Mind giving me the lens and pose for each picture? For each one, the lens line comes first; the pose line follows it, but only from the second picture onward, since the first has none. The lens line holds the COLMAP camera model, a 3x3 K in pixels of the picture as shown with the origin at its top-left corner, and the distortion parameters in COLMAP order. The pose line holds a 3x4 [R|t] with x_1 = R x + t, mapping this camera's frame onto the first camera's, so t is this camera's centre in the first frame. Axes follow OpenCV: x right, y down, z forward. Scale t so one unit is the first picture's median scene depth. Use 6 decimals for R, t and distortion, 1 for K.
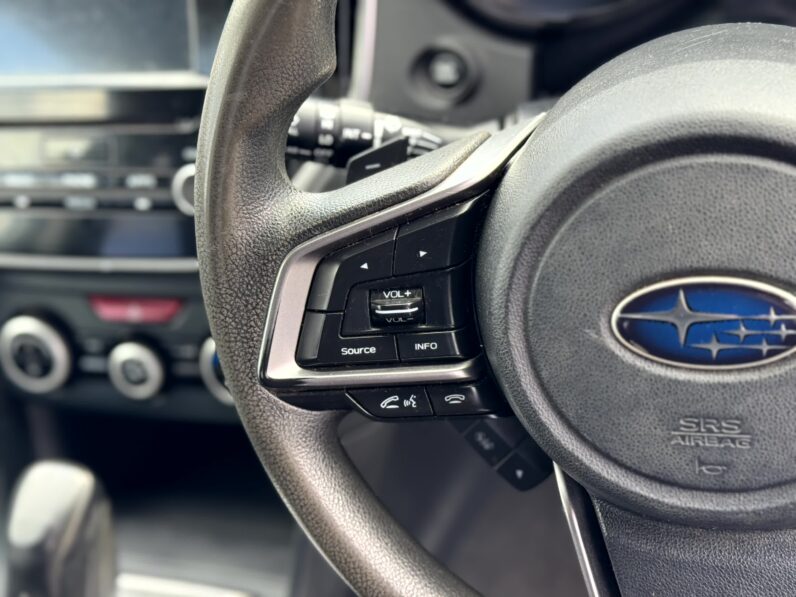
lens RADIAL K [[1130.3, 0, 398.0], [0, 1130.3, 298.5], [0, 0, 1]] dist [0.128958, -0.027220]
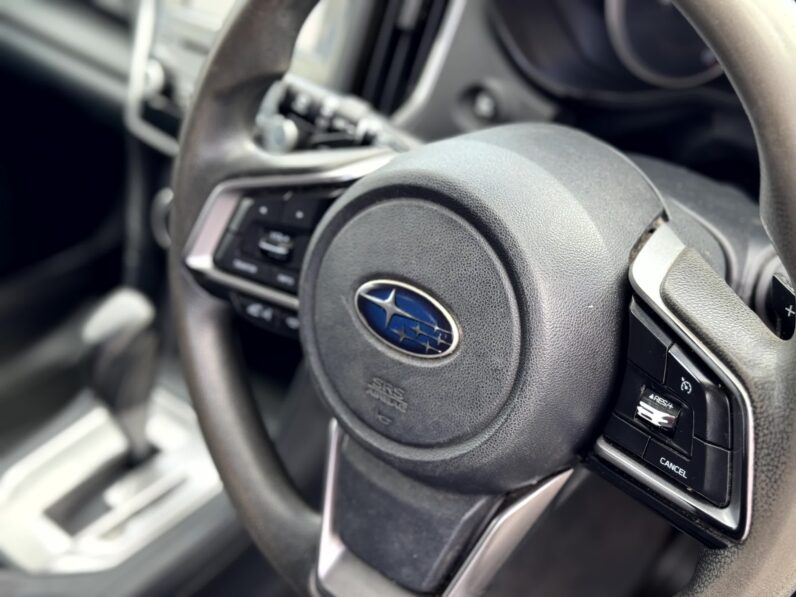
lens RADIAL K [[1130.3, 0, 398.0], [0, 1130.3, 298.5], [0, 0, 1]] dist [0.128958, -0.027220]
pose [[0.891442, 0.355926, -0.280442, 0.634536], [-0.352337, 0.933618, 0.064938, -0.086803], [0.284939, 0.040921, 0.957672, -0.336762]]
